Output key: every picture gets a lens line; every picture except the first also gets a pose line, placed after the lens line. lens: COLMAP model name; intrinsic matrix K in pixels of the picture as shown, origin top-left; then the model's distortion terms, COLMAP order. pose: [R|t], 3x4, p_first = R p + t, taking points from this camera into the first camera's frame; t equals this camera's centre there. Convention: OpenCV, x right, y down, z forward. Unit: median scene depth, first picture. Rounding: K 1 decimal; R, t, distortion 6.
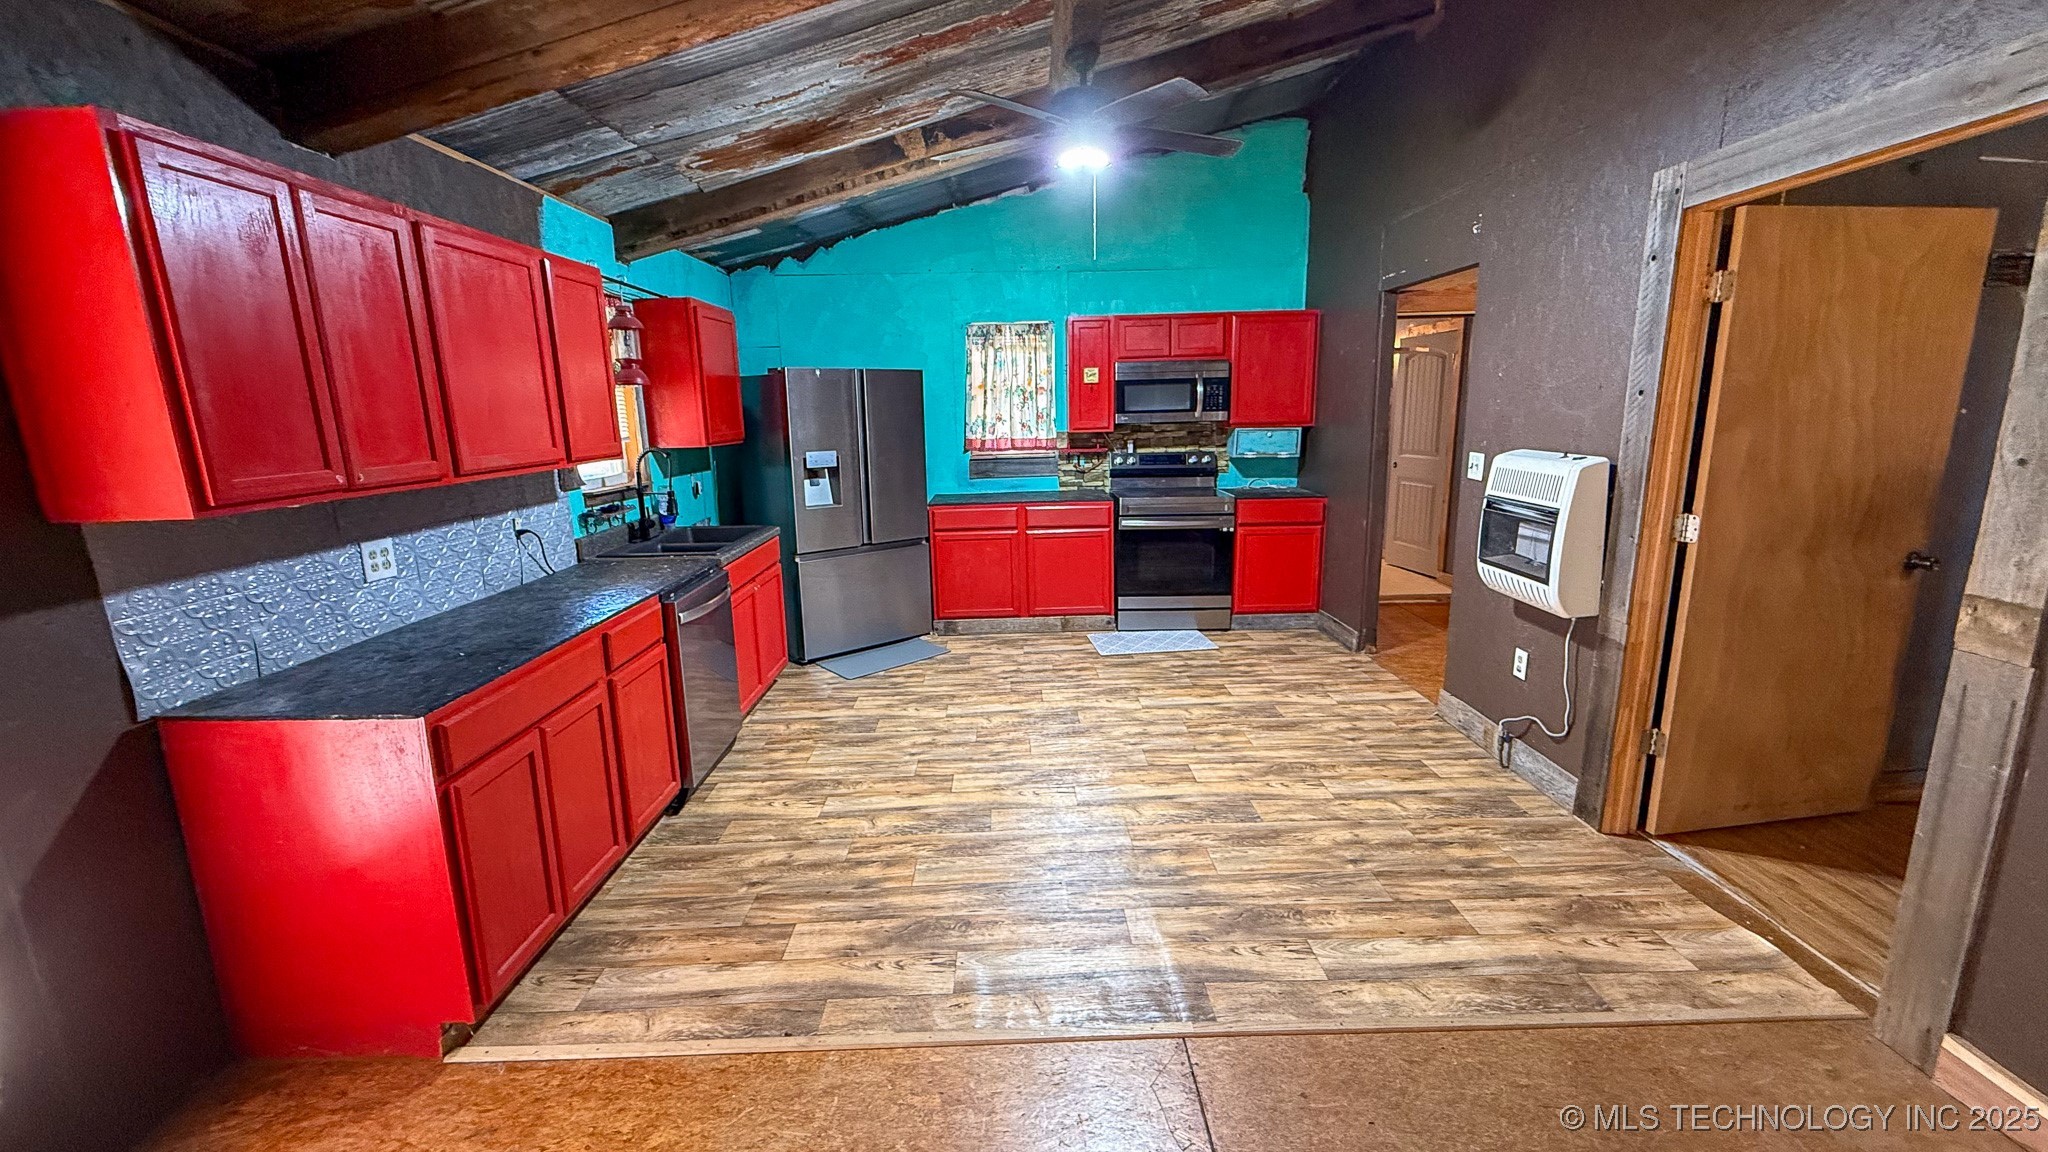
lens RADIAL K [[809.0, 0, 1022.6], [0, 809.0, 578.8], [0, 0, 1]] dist [-0.003750, -0.000006]
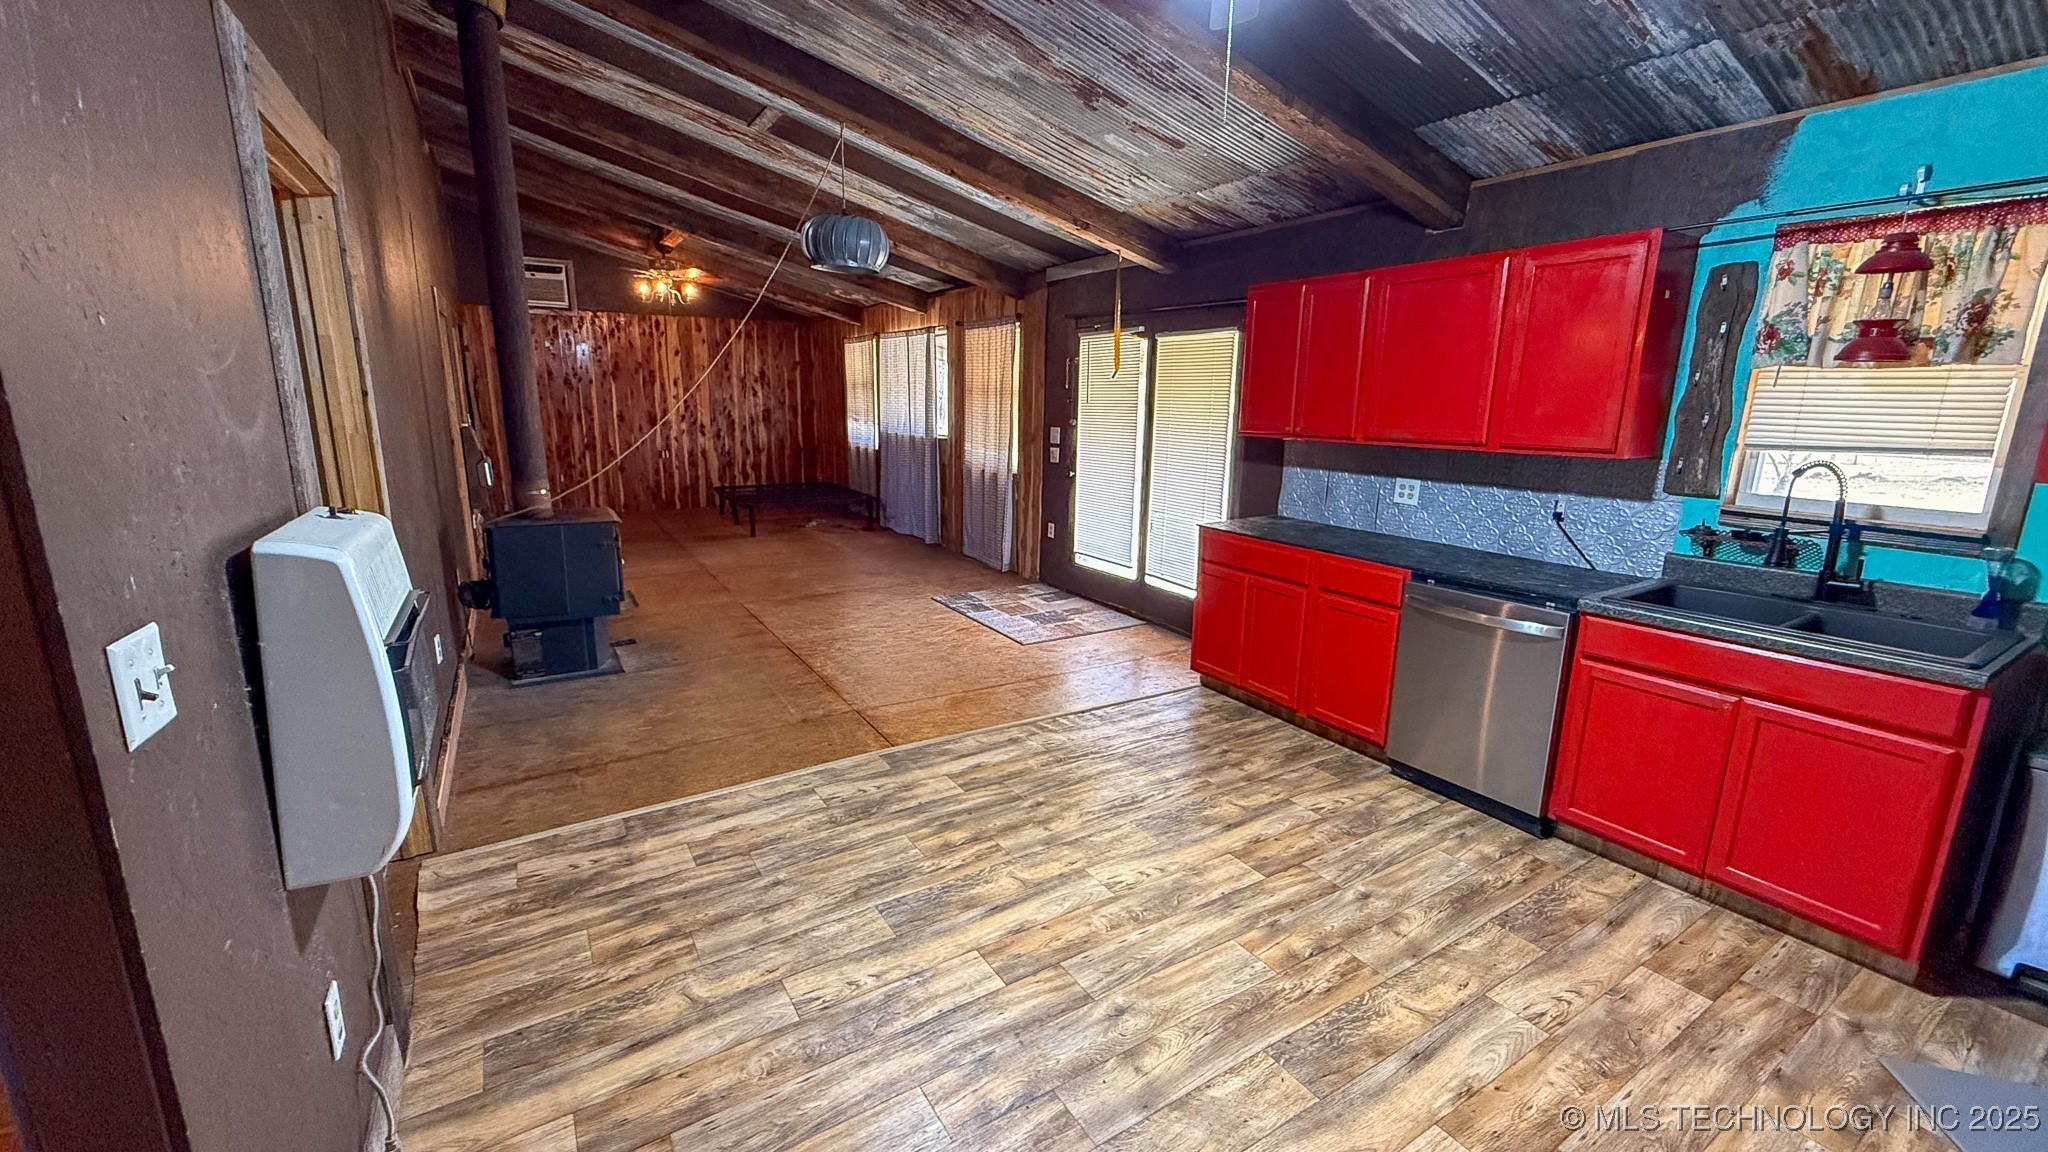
lens RADIAL K [[813.6, 0, 1021.5], [0, 813.6, 576.6], [0, 0, 1]] dist [0.000545, -0.000179]
pose [[-0.855972, 0.123958, -0.501943, 0.337369], [-0.101772, 0.911443, 0.398640, -0.219628], [0.506907, 0.392308, -0.767554, 0.979076]]
